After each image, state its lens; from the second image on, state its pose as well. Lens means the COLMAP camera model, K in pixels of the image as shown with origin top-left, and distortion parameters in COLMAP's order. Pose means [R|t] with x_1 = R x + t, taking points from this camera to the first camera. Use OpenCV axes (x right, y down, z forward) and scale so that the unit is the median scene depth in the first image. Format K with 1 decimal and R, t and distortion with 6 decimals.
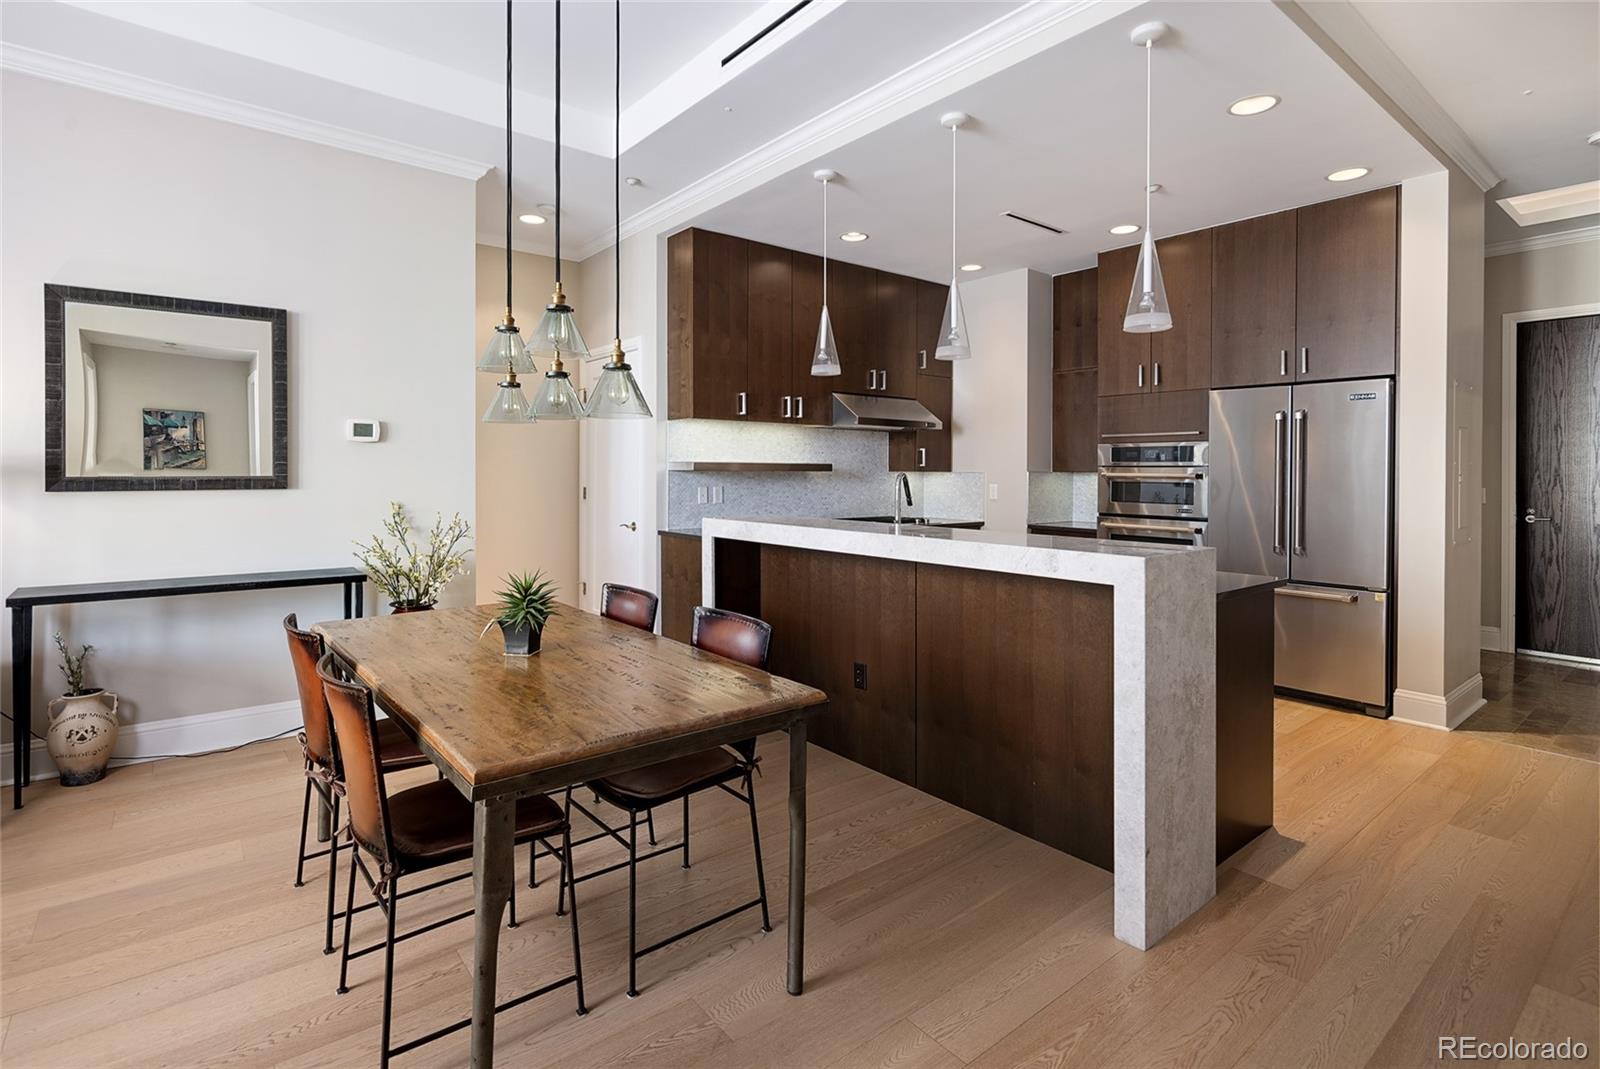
lens RADIAL K [[776.0, 0, 787.8], [0, 776.0, 482.0], [0, 0, 1]] dist [0.005790, -0.002782]
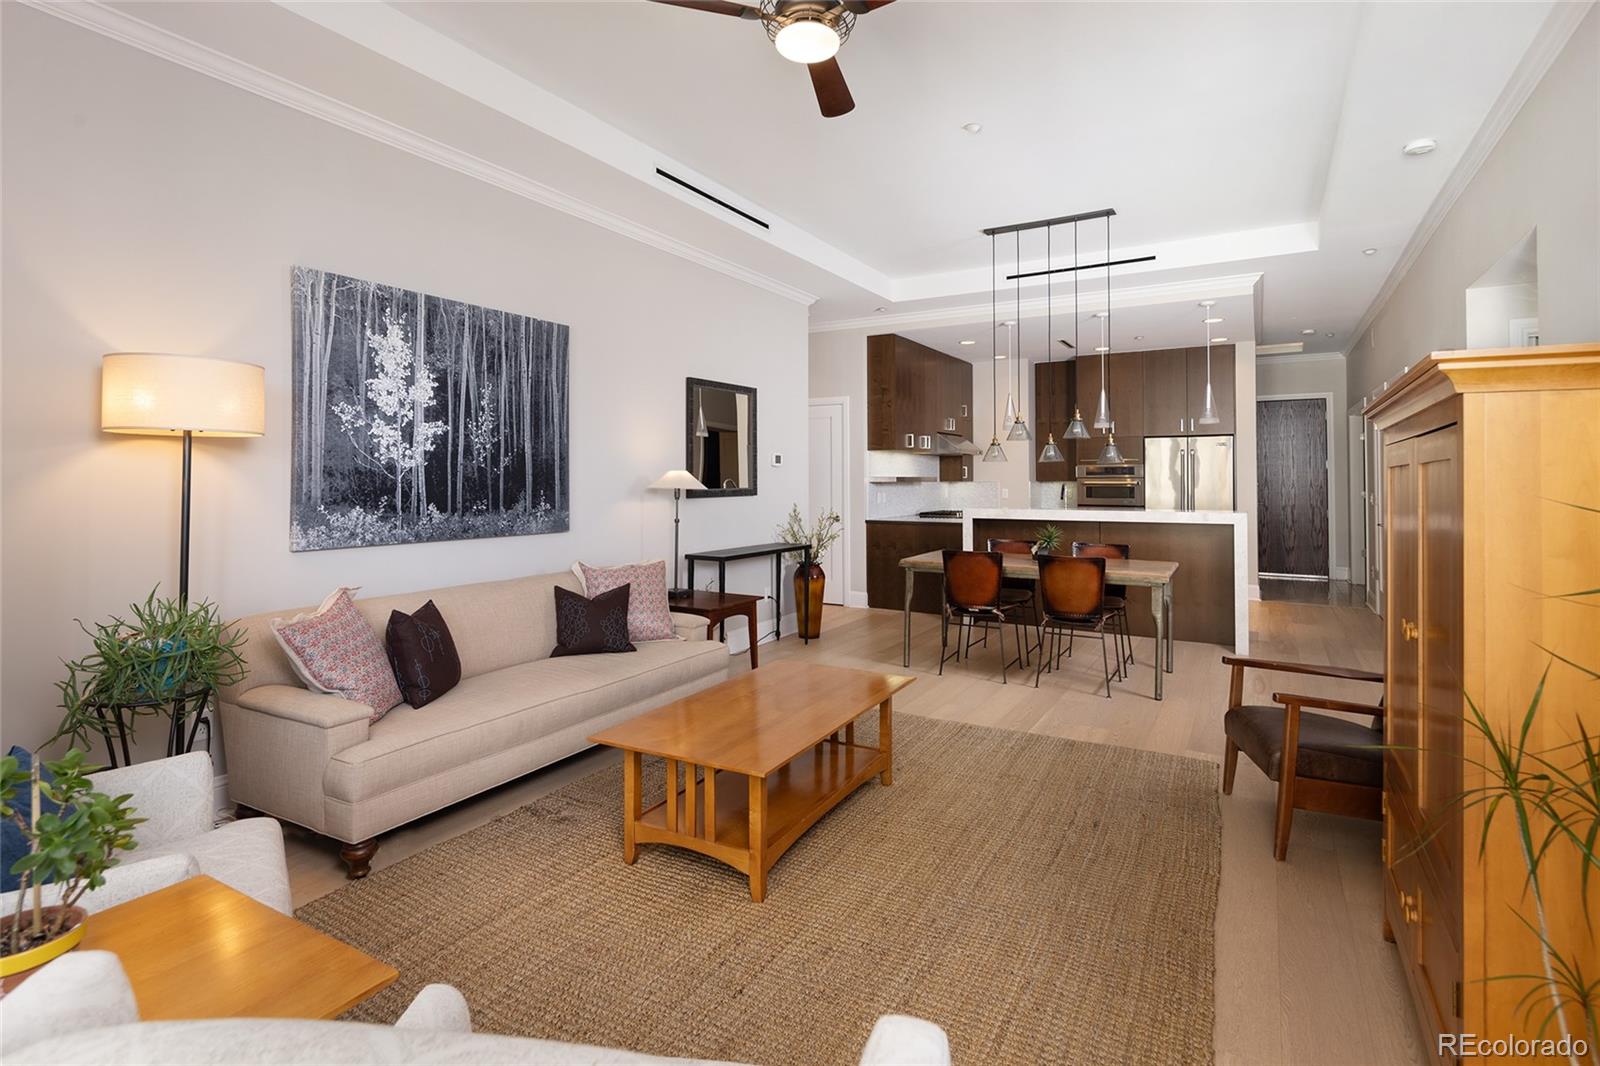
lens RADIAL K [[776.0, 0, 823.3], [0, 776.0, 483.5], [0, 0, 1]] dist [0.005790, -0.002782]
pose [[0.928649, -0.008198, 0.370869, -1.057657], [0.011129, 0.999921, -0.005763, -0.005821], [-0.370793, 0.009479, 0.928667, -0.551994]]
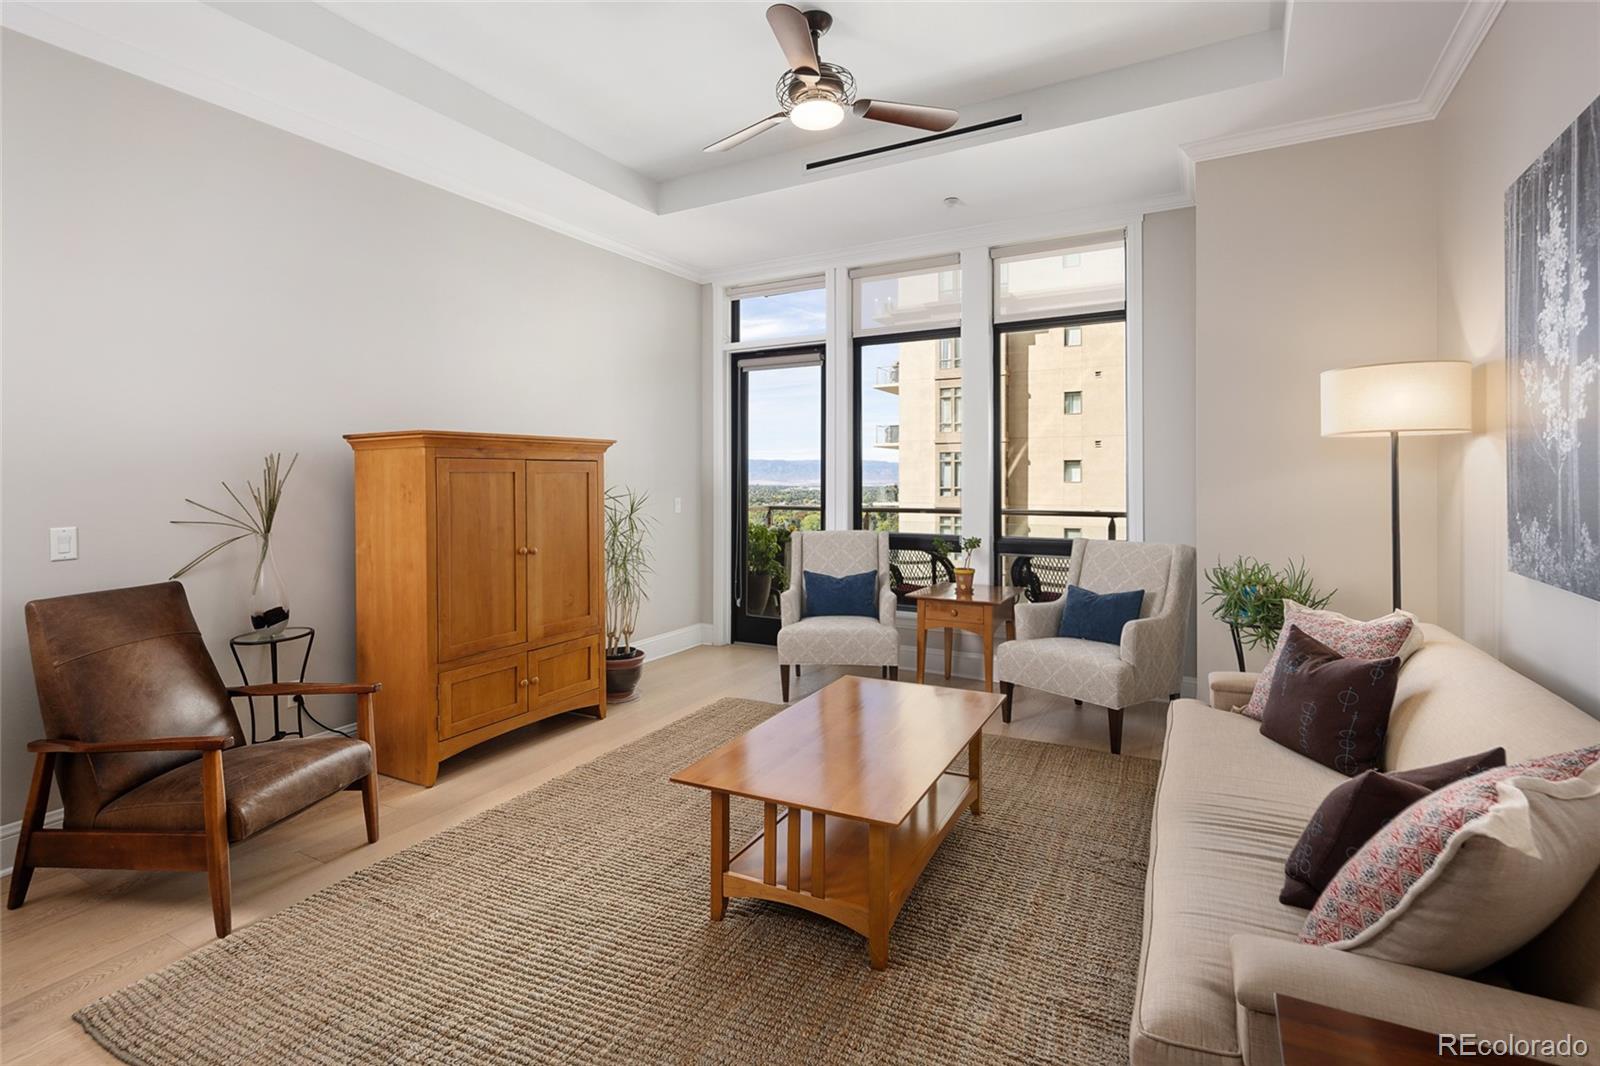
lens RADIAL K [[776.0, 0, 791.8], [0, 776.0, 476.8], [0, 0, 1]] dist [0.005790, -0.002782]
pose [[-0.928041, -0.007025, -0.372411, -0.525073], [-0.010297, 0.999924, 0.006798, -0.018744], [0.372335, 0.010143, -0.928043, 0.752461]]
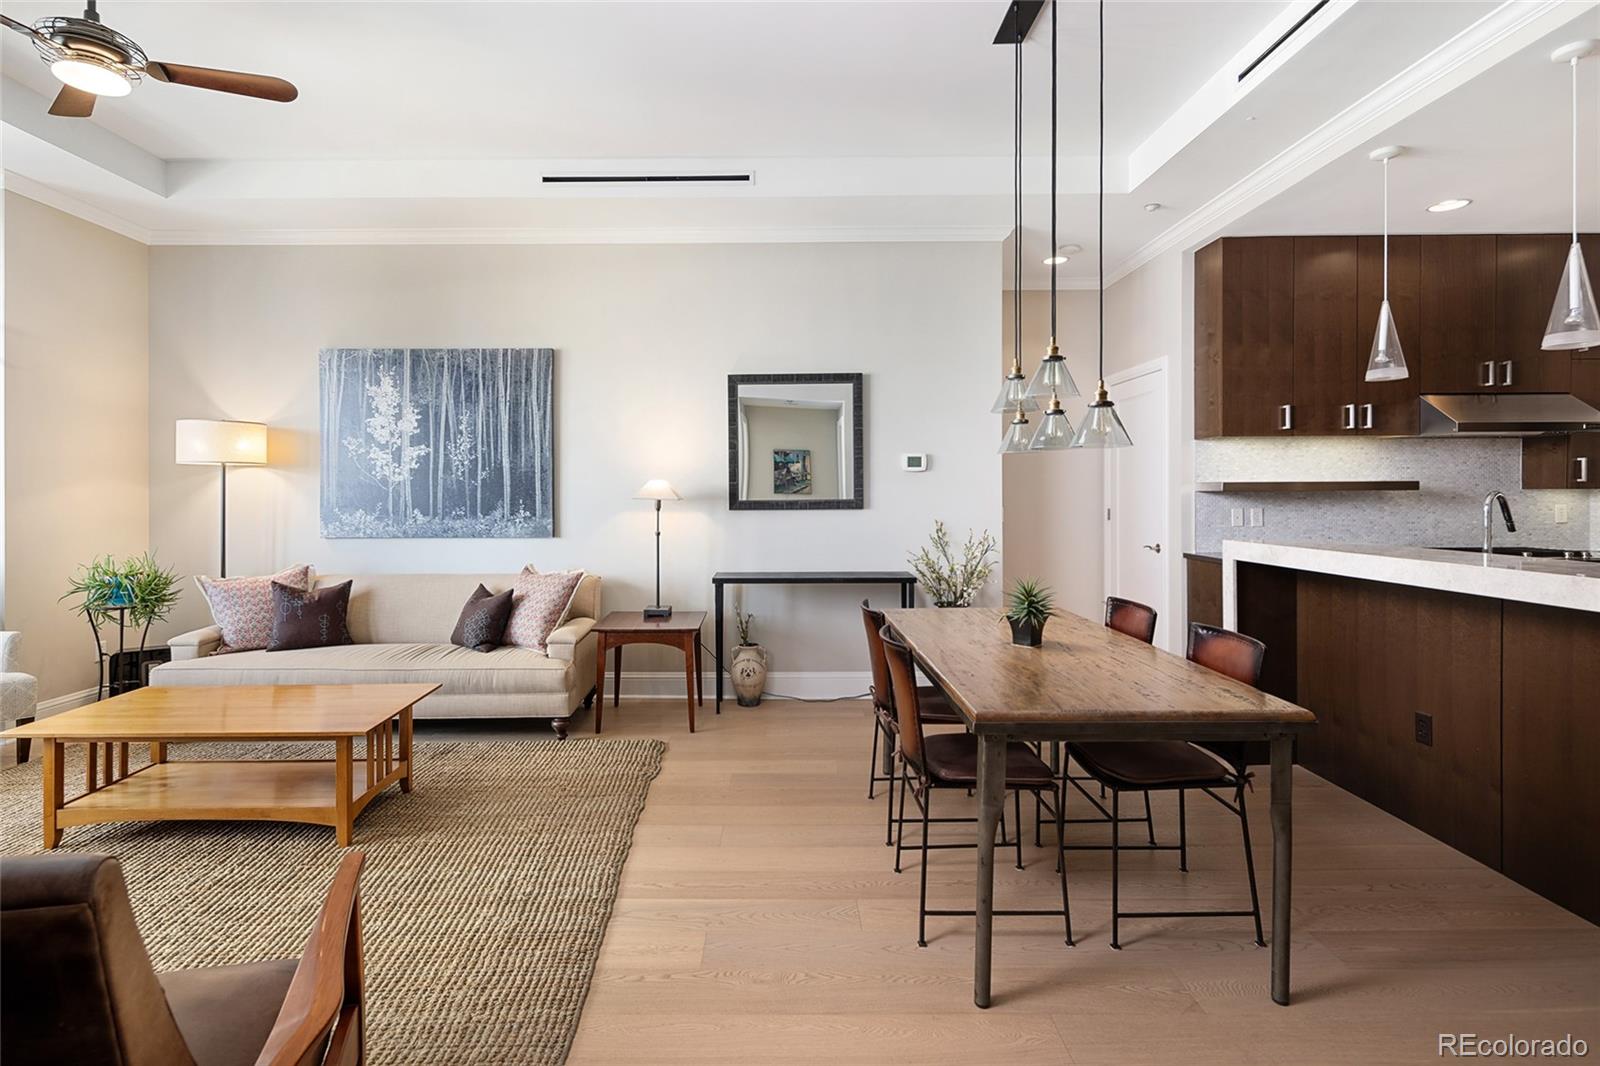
lens RADIAL K [[776.0, 0, 783.3], [0, 776.0, 507.2], [0, 0, 1]] dist [0.005790, -0.002782]
pose [[0.780538, 0.002585, -0.625103, 0.065430], [0.000473, 0.999989, 0.004725, -0.000358], [0.625108, -0.003984, 0.780528, -0.099903]]
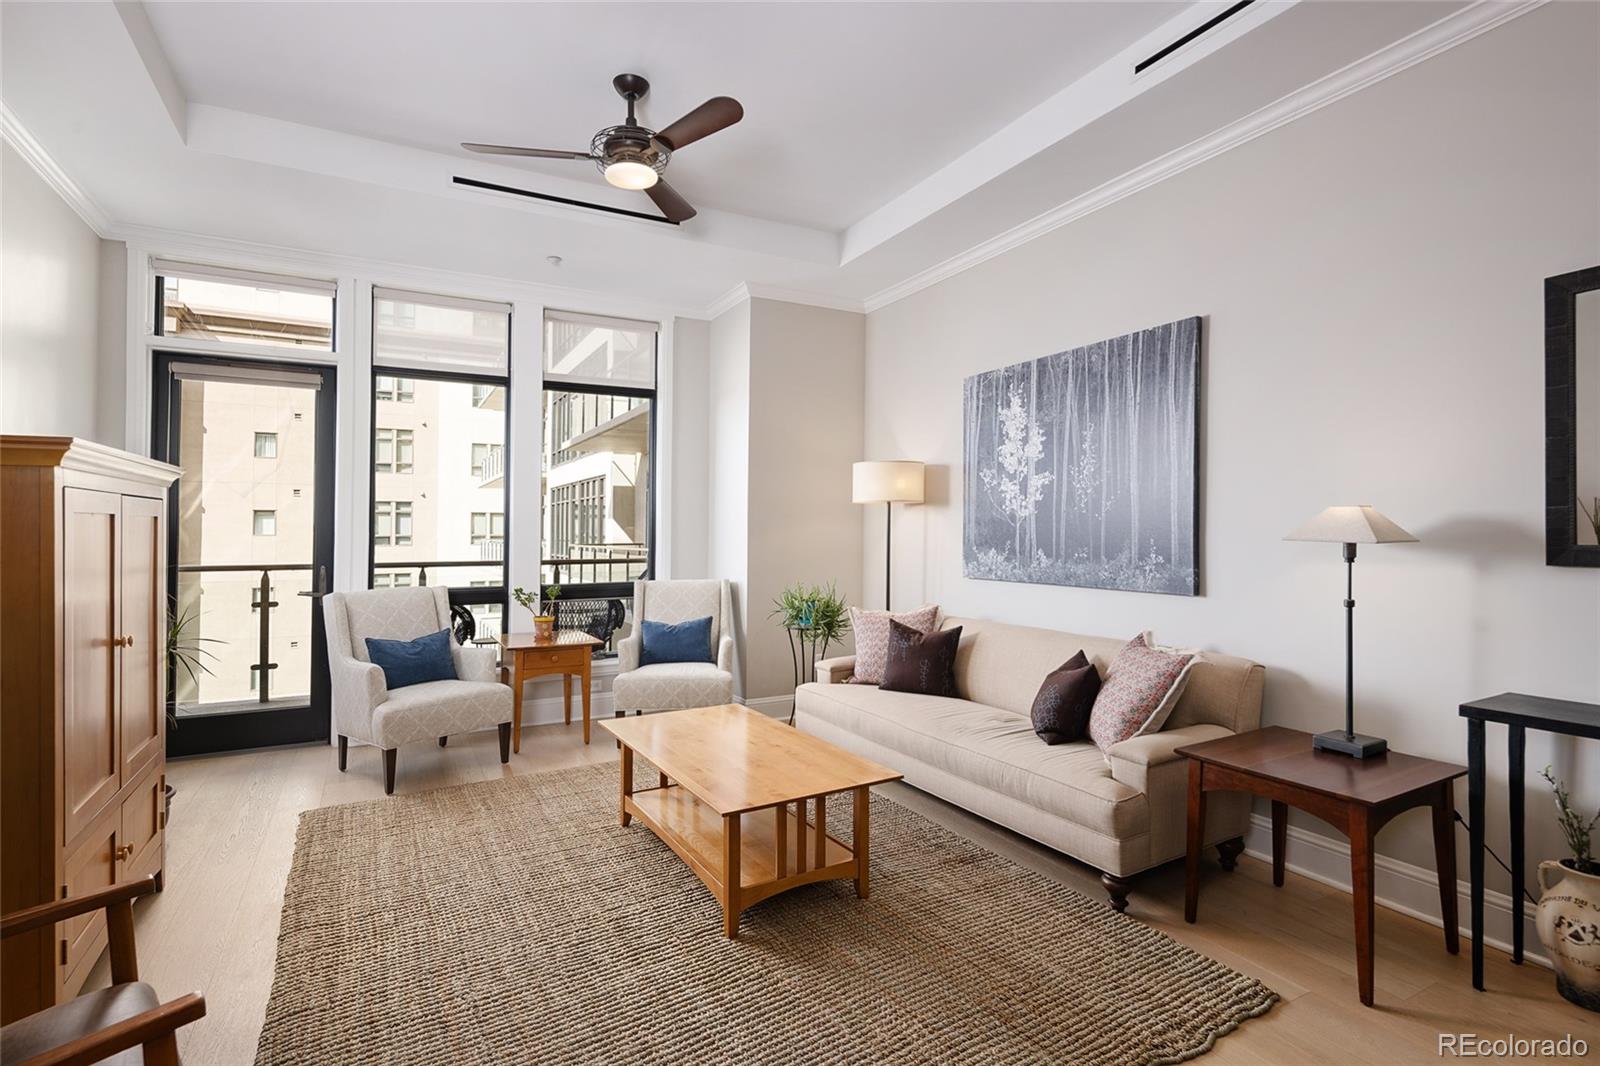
lens RADIAL K [[776.0, 0, 787.9], [0, 776.0, 526.4], [0, 0, 1]] dist [0.005790, -0.002782]
pose [[-0.188003, -0.013432, -0.982077, -0.090002], [-0.014243, 0.999839, -0.010948, -0.005979], [0.982065, 0.011929, -0.188164, 0.359463]]
